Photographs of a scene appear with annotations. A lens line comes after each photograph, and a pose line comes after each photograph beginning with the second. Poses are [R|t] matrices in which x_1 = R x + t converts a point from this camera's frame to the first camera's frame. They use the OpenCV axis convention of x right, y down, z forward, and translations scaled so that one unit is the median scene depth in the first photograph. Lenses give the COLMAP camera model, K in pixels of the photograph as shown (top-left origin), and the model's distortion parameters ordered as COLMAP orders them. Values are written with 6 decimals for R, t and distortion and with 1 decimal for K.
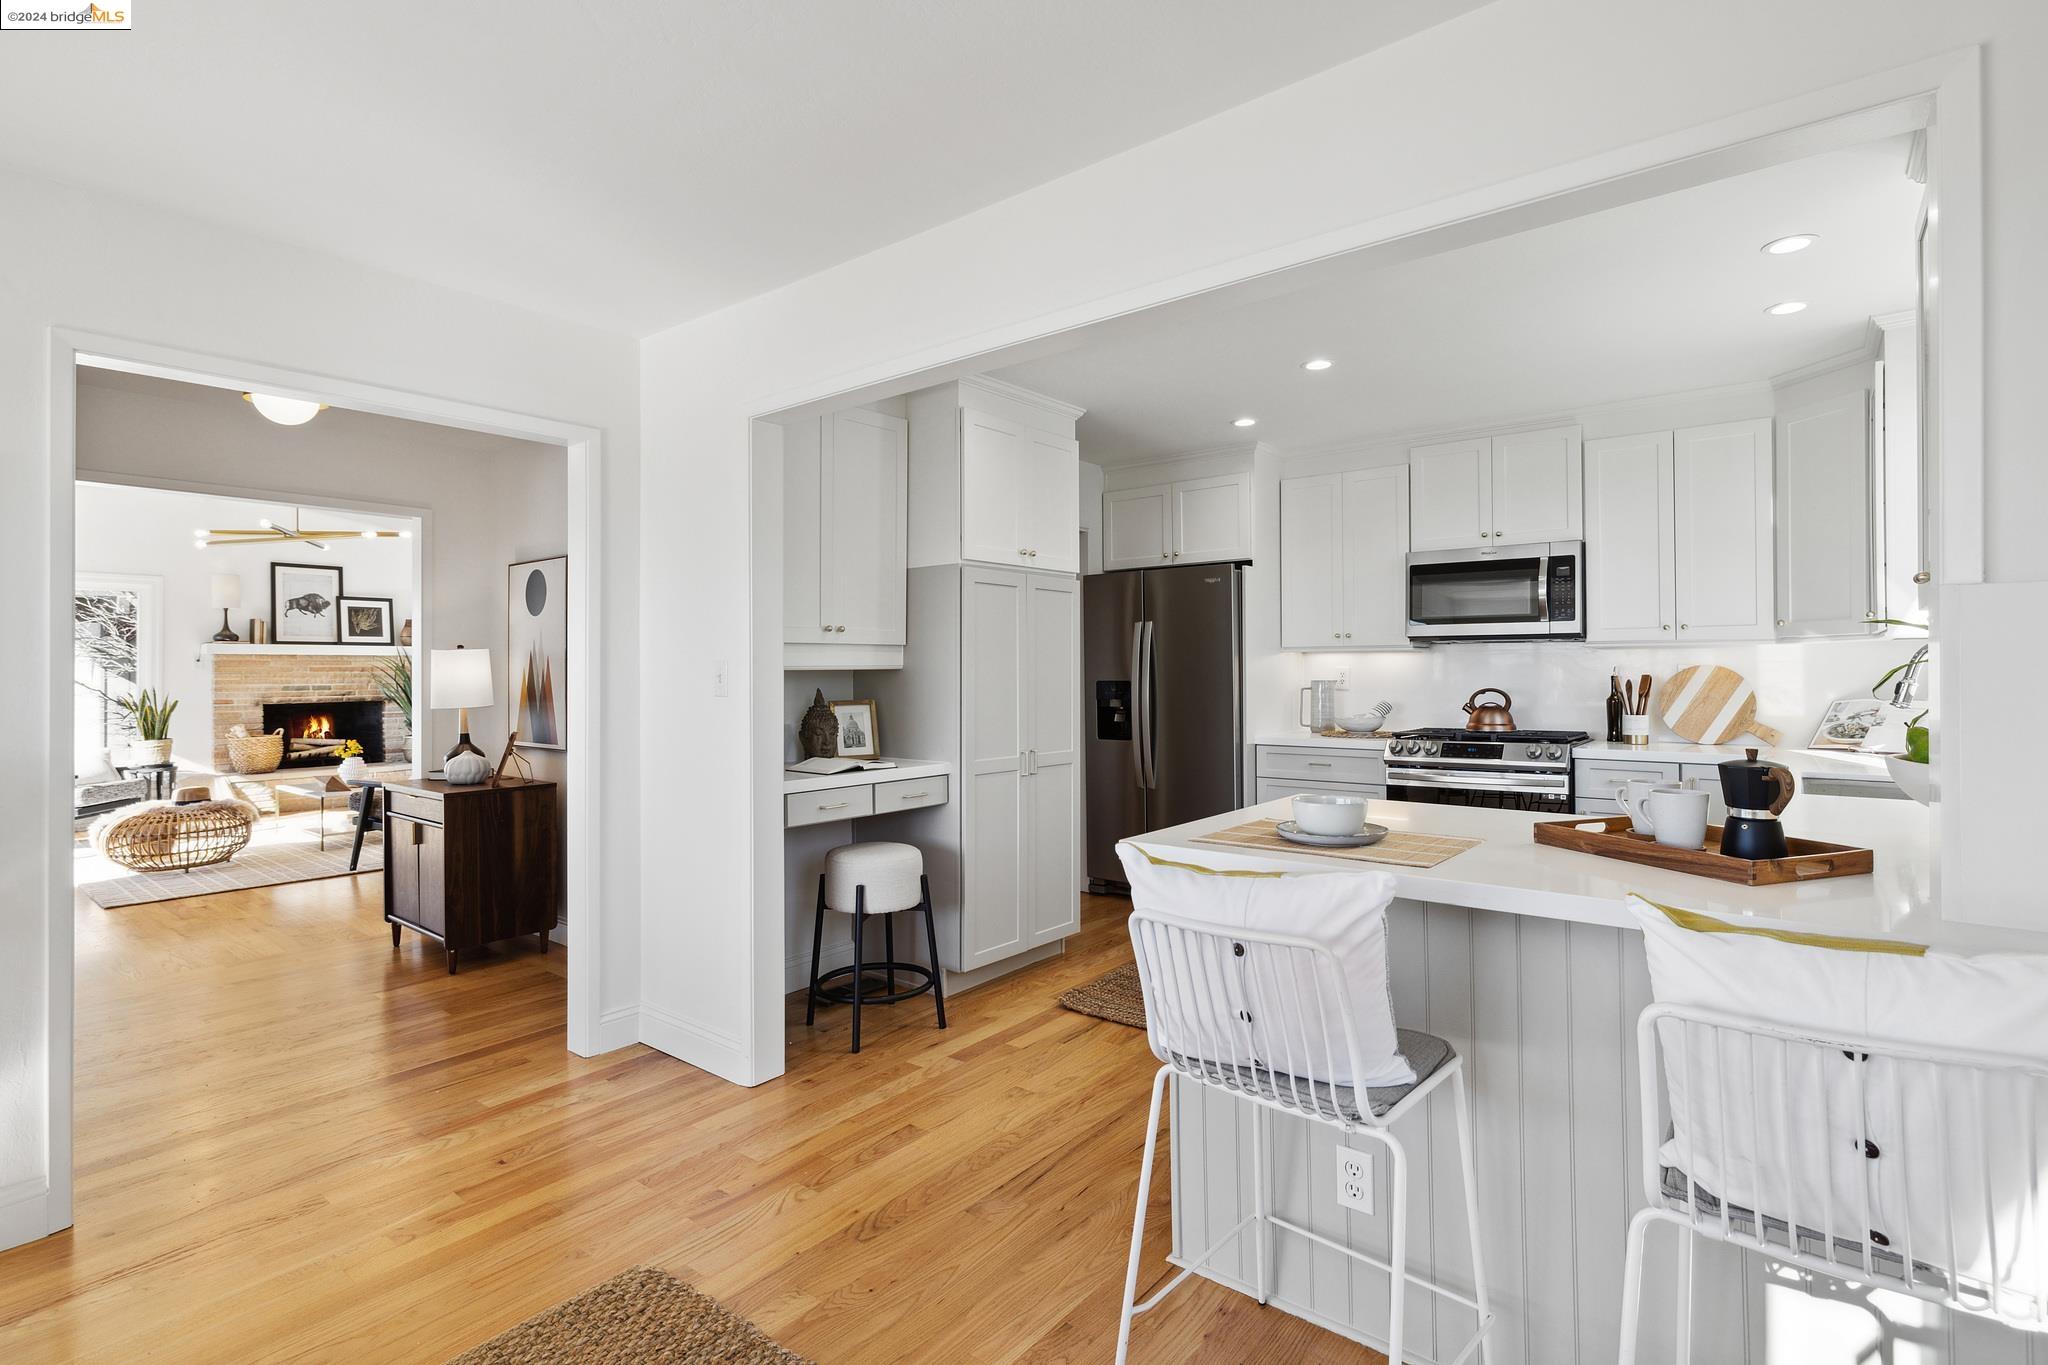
lens RADIAL K [[977.6, 0, 1020.9], [0, 977.6, 660.6], [0, 0, 1]] dist [-0.001448, 0.000343]
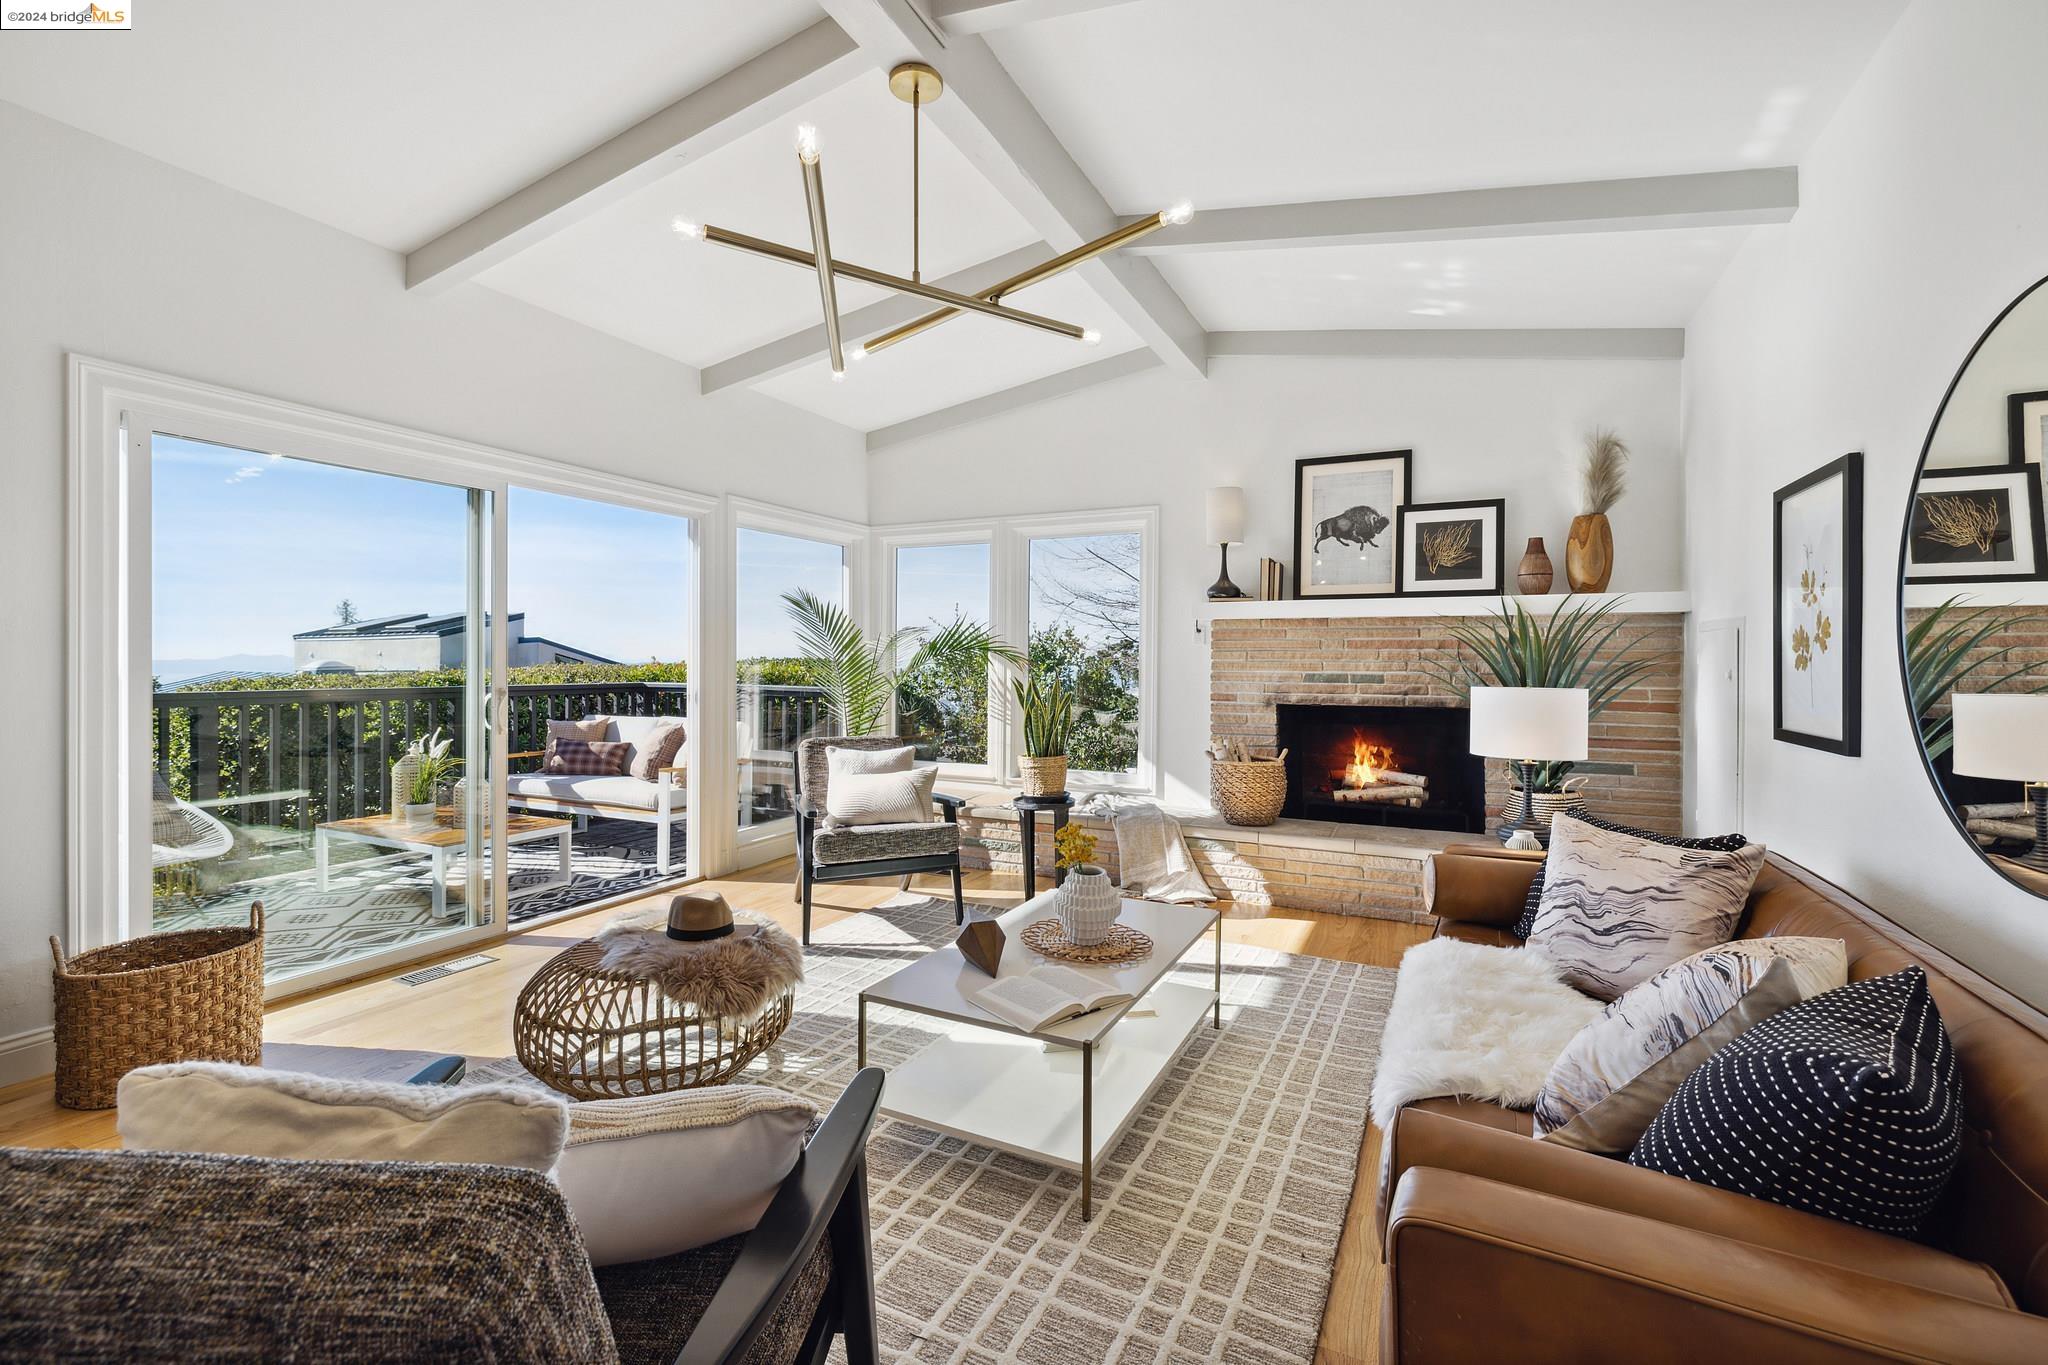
lens RADIAL K [[873.4, 0, 1029.0], [0, 873.4, 663.6], [0, 0, 1]] dist [0.000977, 0.000075]
pose [[0.220115, 0.012010, -0.975400, -0.291008], [0.002726, 0.999913, 0.012927, 0.012978], [0.975470, -0.005504, 0.220063, 0.722516]]
